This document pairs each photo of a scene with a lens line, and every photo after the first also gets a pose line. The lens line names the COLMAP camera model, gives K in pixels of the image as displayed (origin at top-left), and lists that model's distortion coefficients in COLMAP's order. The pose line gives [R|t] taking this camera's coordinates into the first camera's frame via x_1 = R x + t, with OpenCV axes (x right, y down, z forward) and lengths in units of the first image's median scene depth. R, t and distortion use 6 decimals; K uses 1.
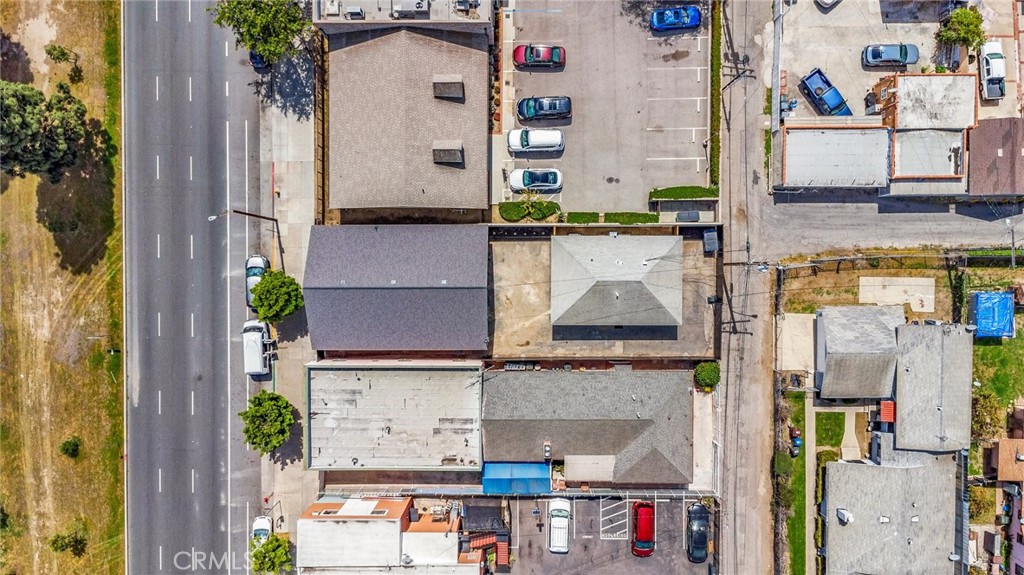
lens RADIAL K [[739.0, 0, 508.3], [0, 739.0, 288.2], [0, 0, 1]] dist [0.023689, -0.026771]
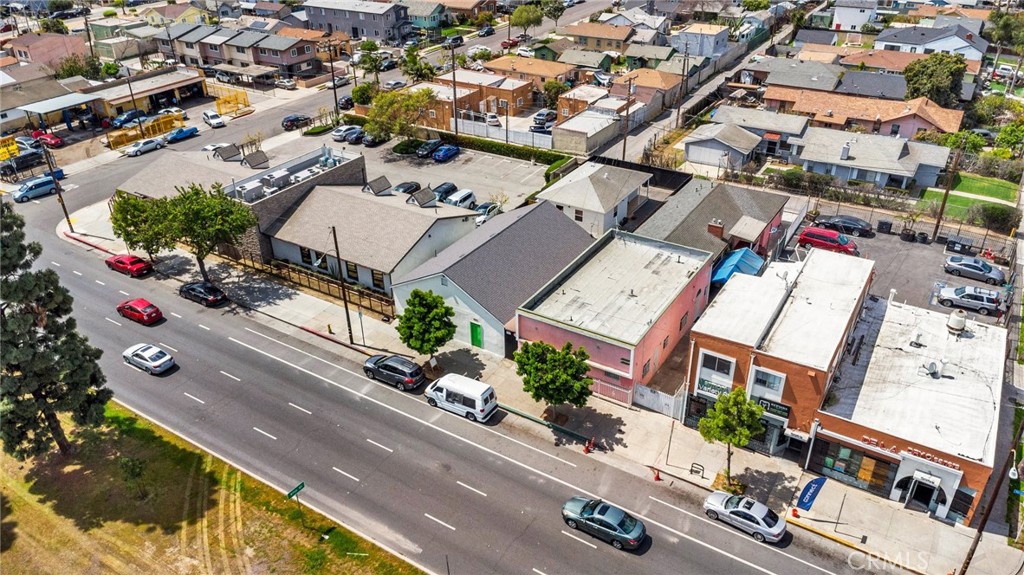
lens RADIAL K [[739.0, 0, 508.3], [0, 739.0, 288.2], [0, 0, 1]] dist [0.023689, -0.026771]
pose [[0.539746, -0.417116, 0.731224, -0.823437], [0.841338, 0.237672, -0.485450, 0.462038], [0.028697, 0.877226, 0.479219, 0.552303]]
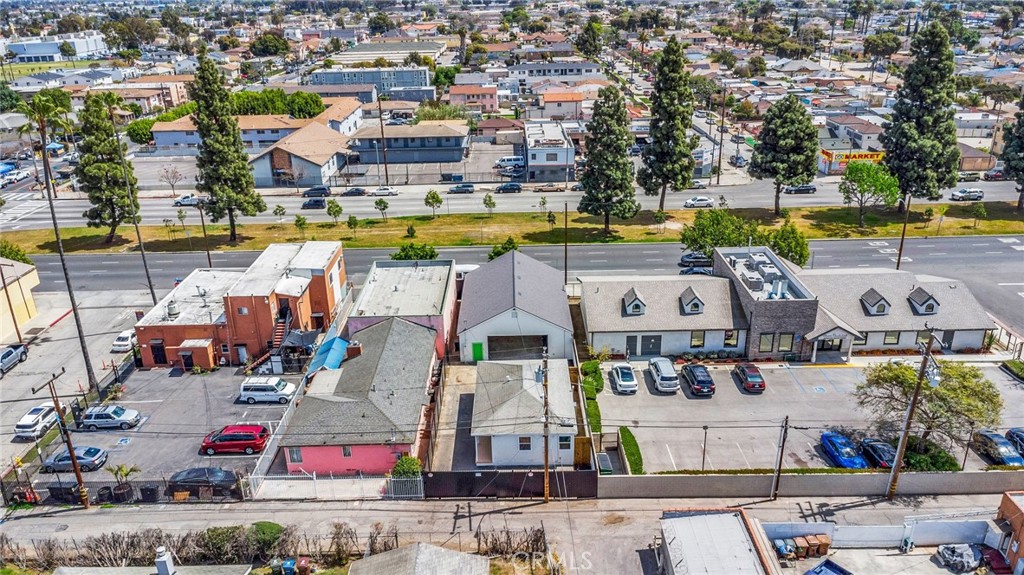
lens RADIAL K [[739.0, 0, 508.3], [0, 739.0, 288.2], [0, 0, 1]] dist [0.023689, -0.026771]
pose [[0.001524, 0.400799, -0.916165, 0.891217], [-0.999999, 0.000639, -0.001385, 0.008590], [0.000030, 0.916166, 0.400800, 0.495324]]
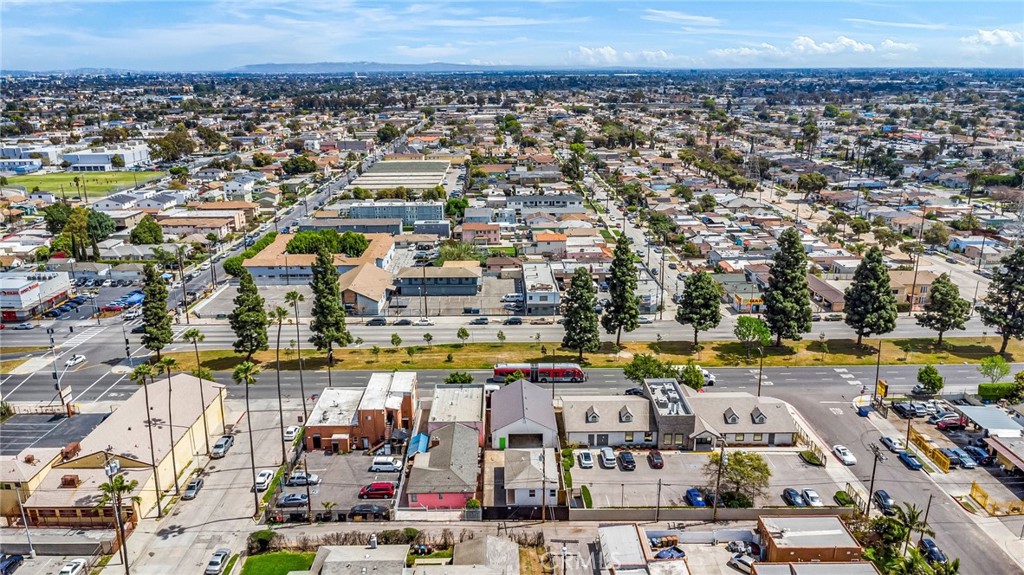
lens RADIAL K [[739.0, 0, 508.3], [0, 739.0, 288.2], [0, 0, 1]] dist [0.023689, -0.026771]
pose [[0.014118, 0.304296, -0.952473, 1.575946], [-0.999753, -0.012070, -0.018675, 0.074234], [-0.017179, 0.952501, 0.304050, 0.087360]]
